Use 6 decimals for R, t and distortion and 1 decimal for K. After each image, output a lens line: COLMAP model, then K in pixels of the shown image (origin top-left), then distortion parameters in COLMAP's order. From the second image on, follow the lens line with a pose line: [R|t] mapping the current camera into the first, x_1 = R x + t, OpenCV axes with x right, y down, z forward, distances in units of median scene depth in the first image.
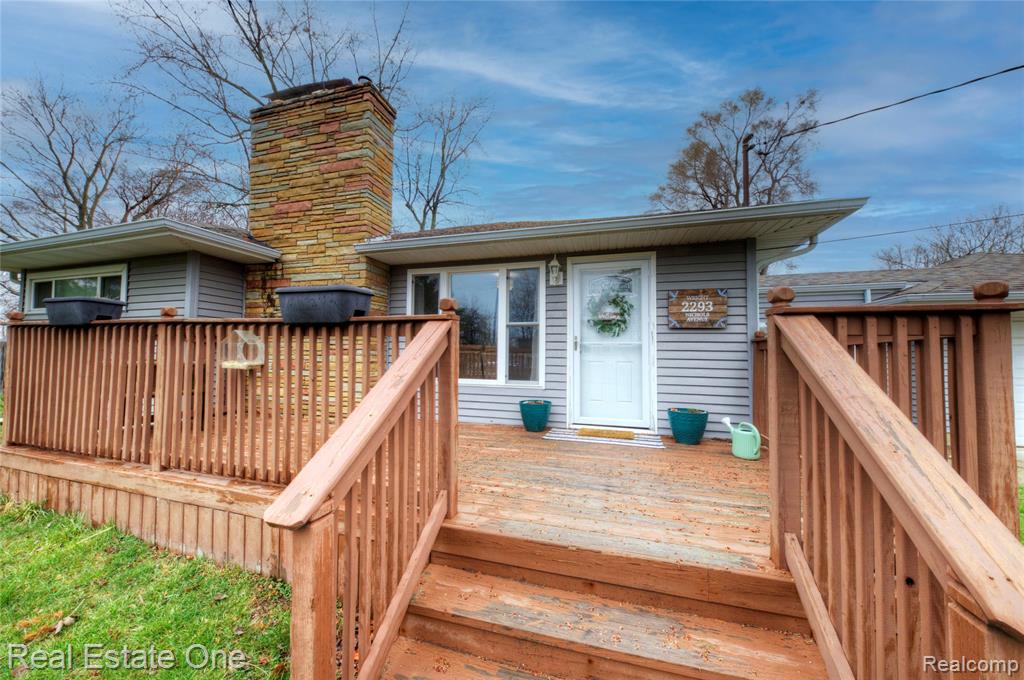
lens RADIAL K [[355.7, 0, 519.4], [0, 355.7, 339.3], [0, 0, 1]] dist [-0.001781, -0.002097]
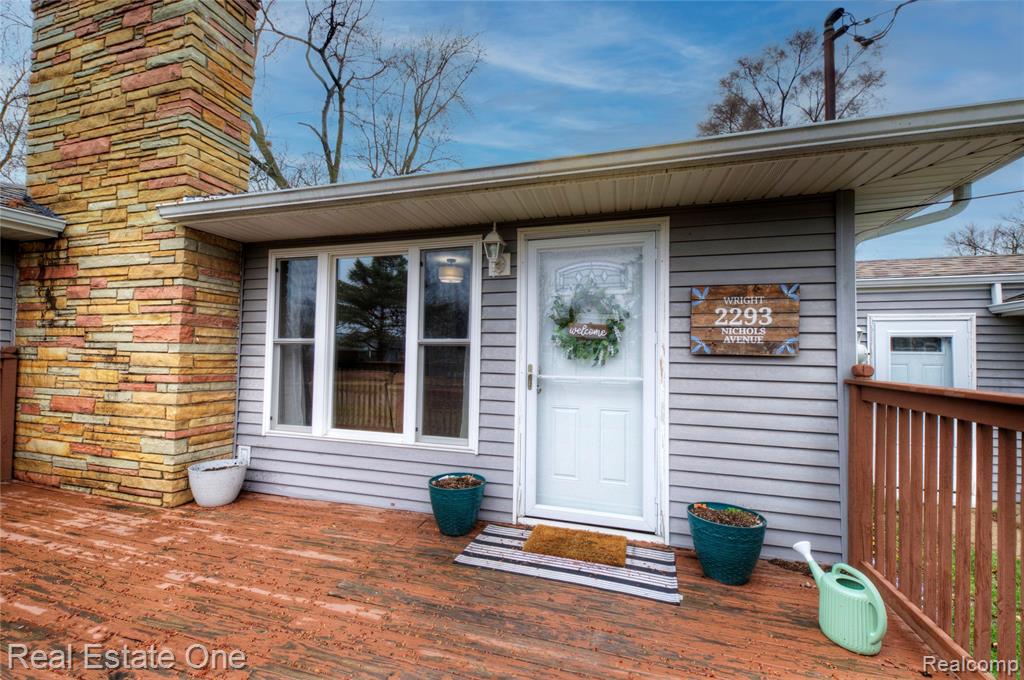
lens RADIAL K [[416.3, 0, 518.7], [0, 416.3, 342.7], [0, 0, 1]] dist [0.000758, -0.003116]
pose [[0.999980, 0.003509, -0.005271, 0.144926], [-0.003451, 0.999933, 0.011080, -0.052521], [0.005310, -0.011062, 0.999925, 0.327602]]
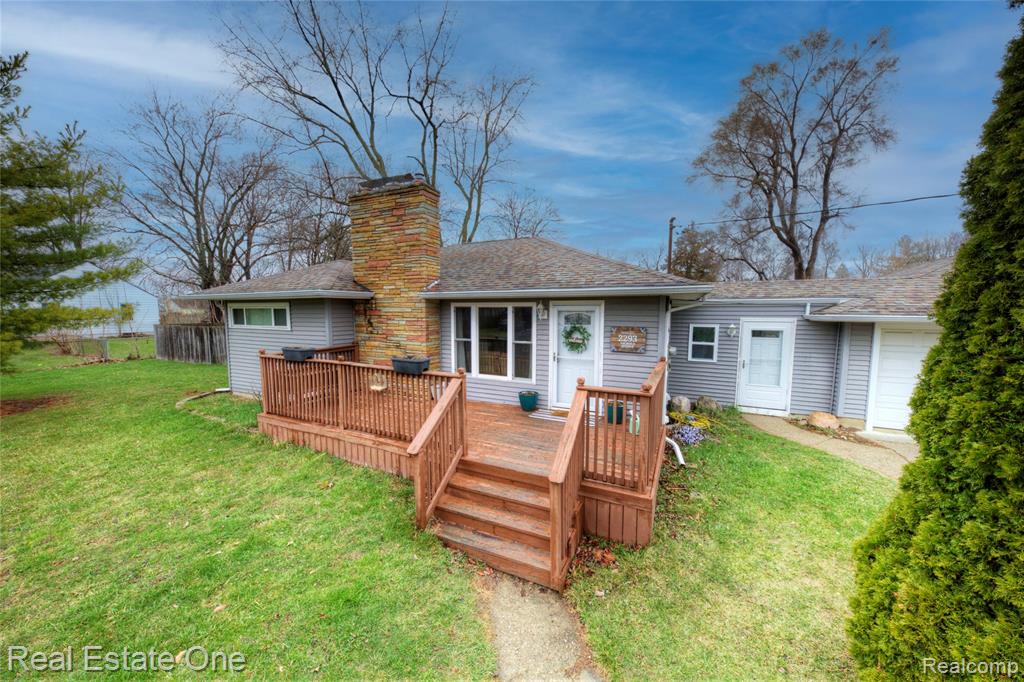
lens RADIAL K [[355.7, 0, 518.2], [0, 355.7, 334.8], [0, 0, 1]] dist [-0.001781, -0.002097]
pose [[0.988578, 0.003725, -0.150663, 0.240315], [0.013626, 0.993391, 0.113965, -0.270972], [0.150092, -0.114717, 0.981994, -0.565876]]
